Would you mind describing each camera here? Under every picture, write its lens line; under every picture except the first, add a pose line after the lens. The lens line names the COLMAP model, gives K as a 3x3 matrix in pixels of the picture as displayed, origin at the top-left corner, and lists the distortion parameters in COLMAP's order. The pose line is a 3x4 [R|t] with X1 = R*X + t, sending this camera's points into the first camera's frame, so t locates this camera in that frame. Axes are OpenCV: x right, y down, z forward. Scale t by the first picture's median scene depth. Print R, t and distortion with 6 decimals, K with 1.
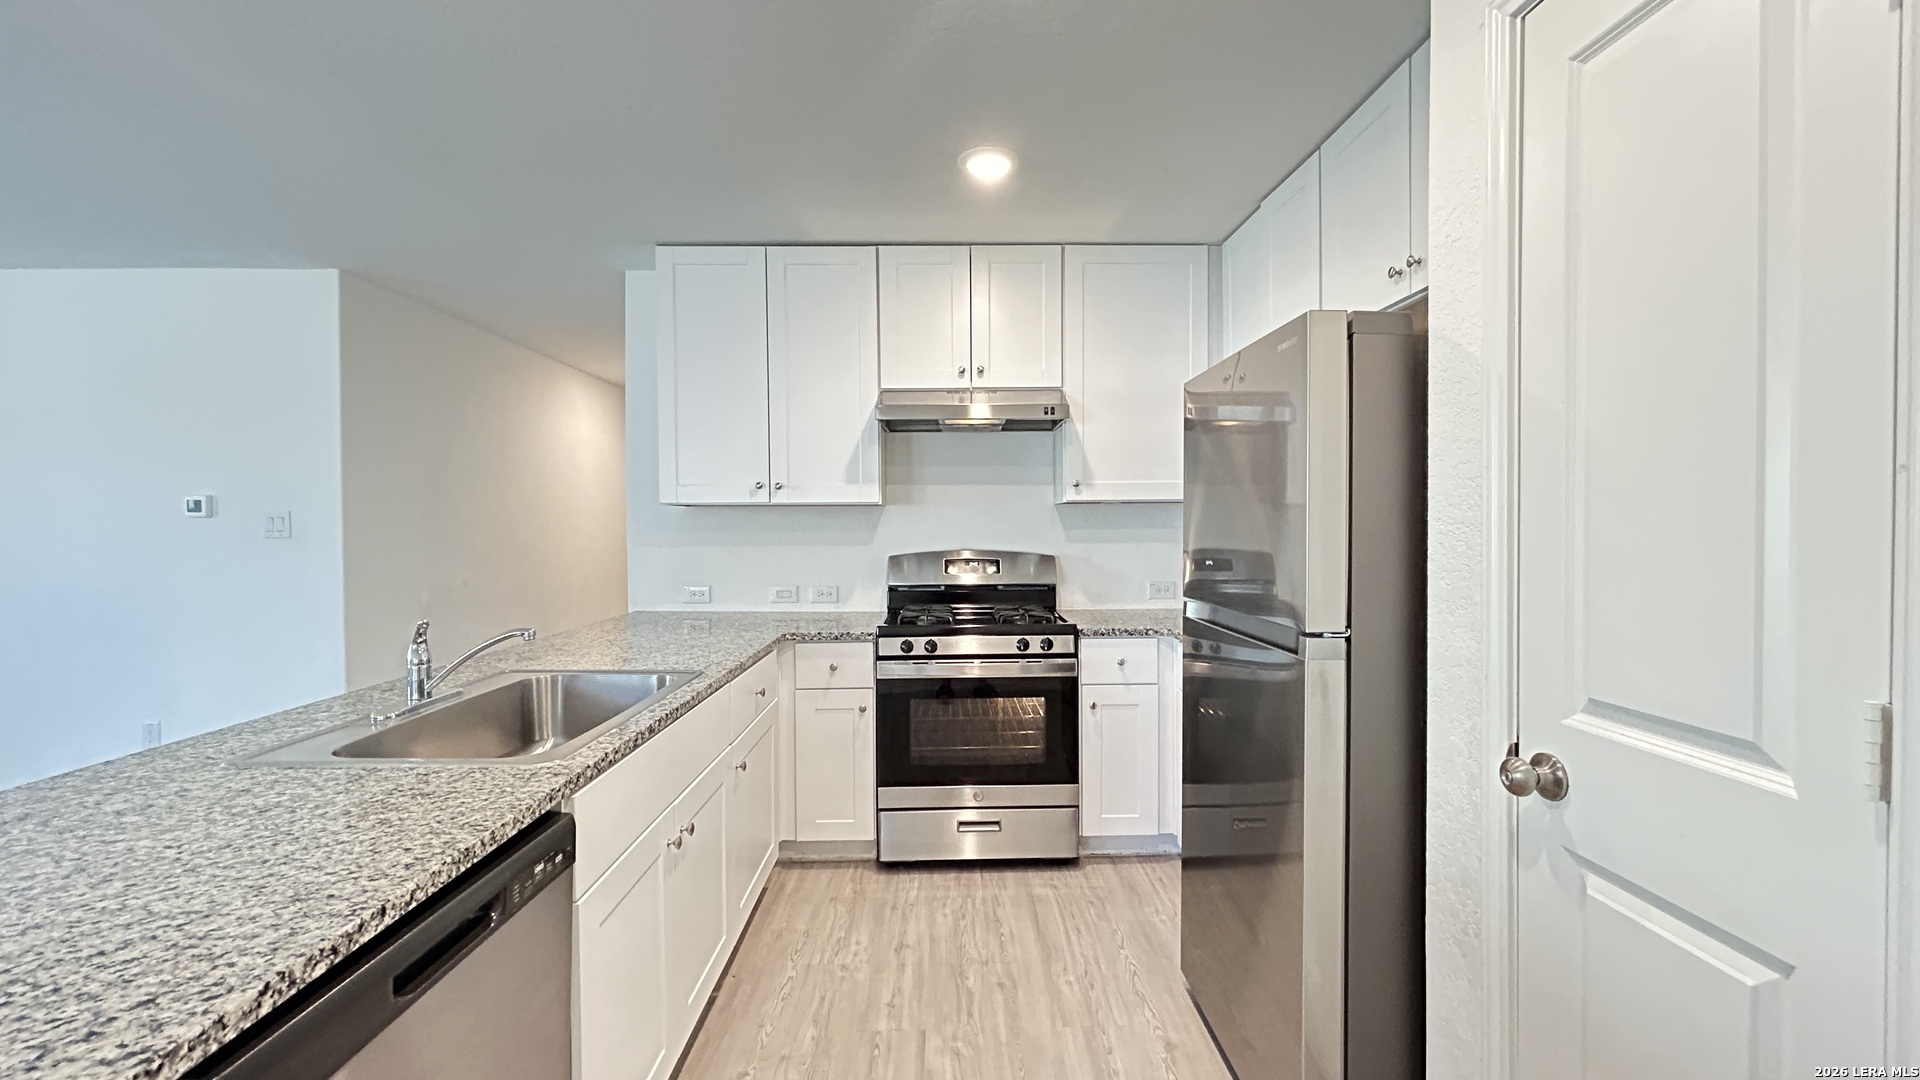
lens RADIAL K [[771.9, 0, 962.3], [0, 771.9, 537.2], [0, 0, 1]] dist [0.000256, 0.000115]
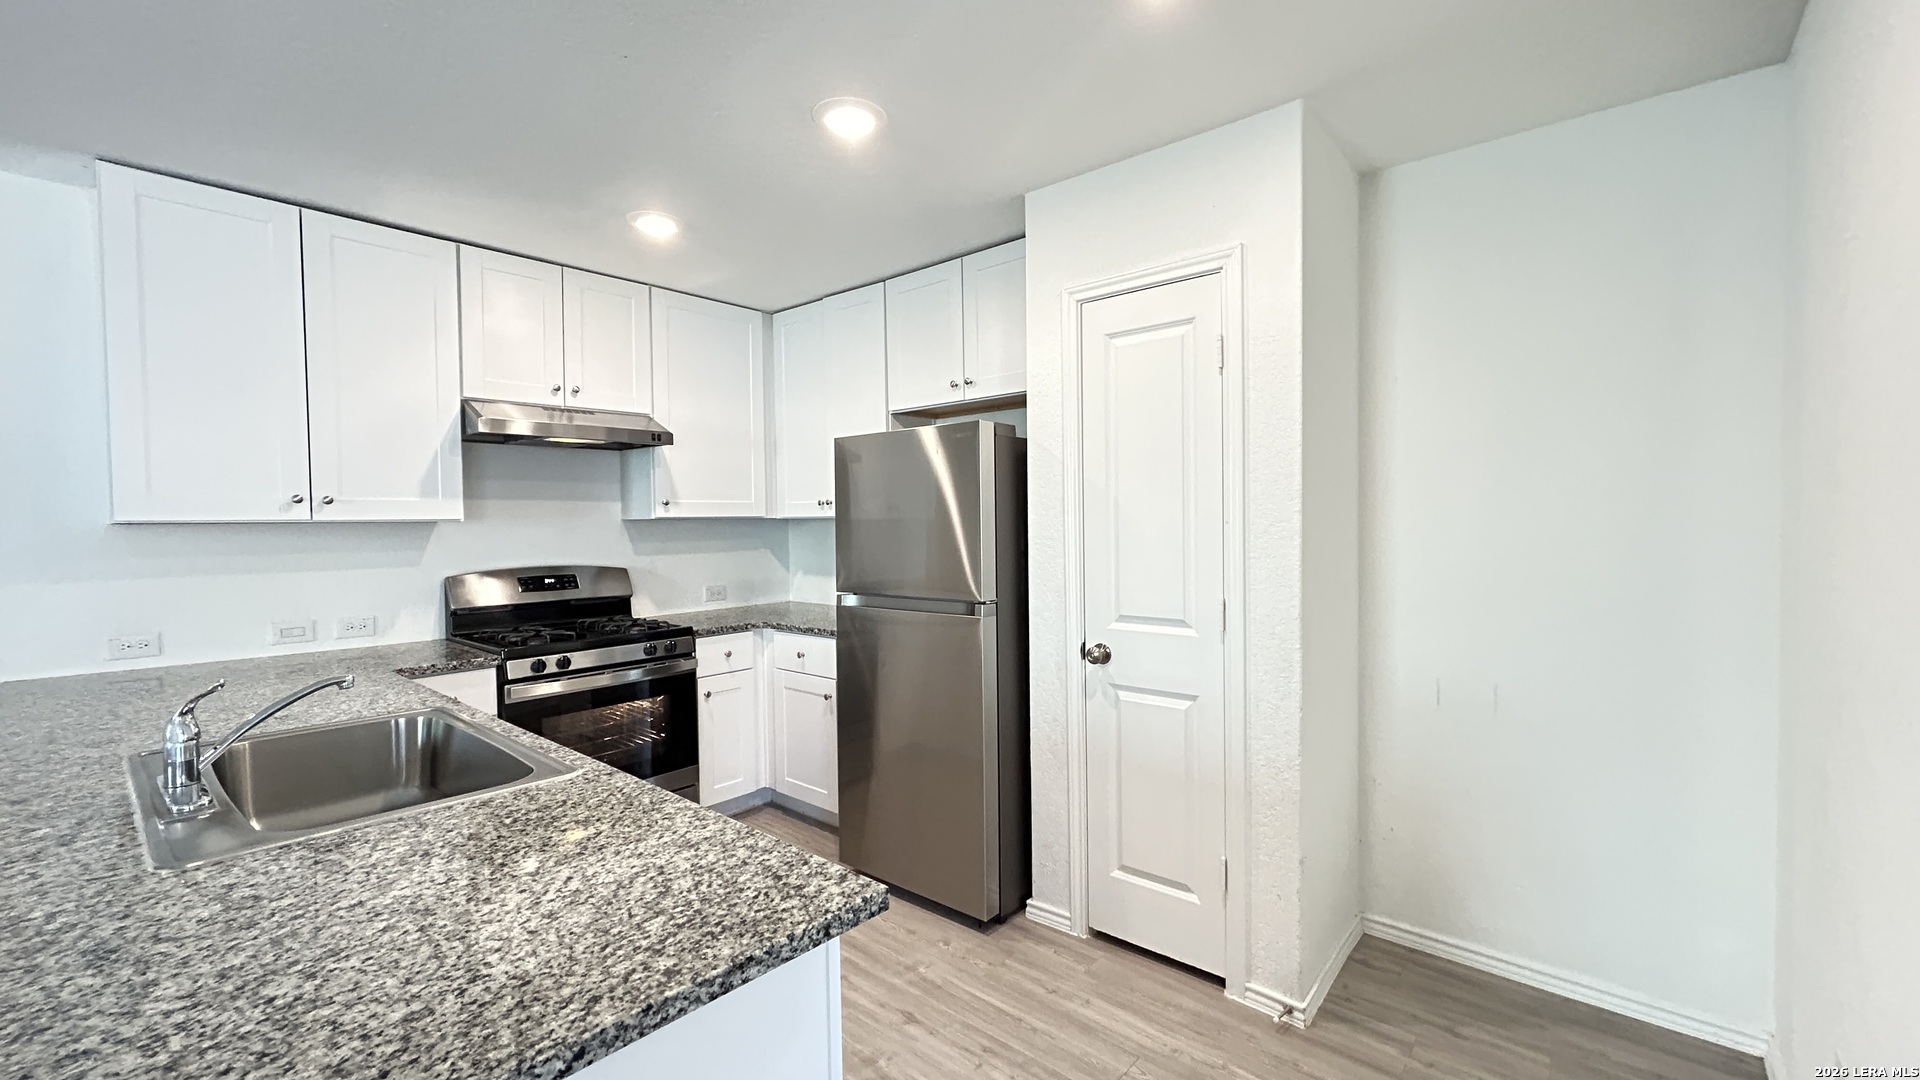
lens RADIAL K [[771.9, 0, 962.3], [0, 771.9, 537.2], [0, 0, 1]] dist [0.000256, 0.000115]
pose [[0.668056, -0.019507, 0.743855, -0.442396], [0.023026, 0.999720, 0.005538, -0.017013], [-0.743754, 0.013429, 0.668318, -0.070540]]
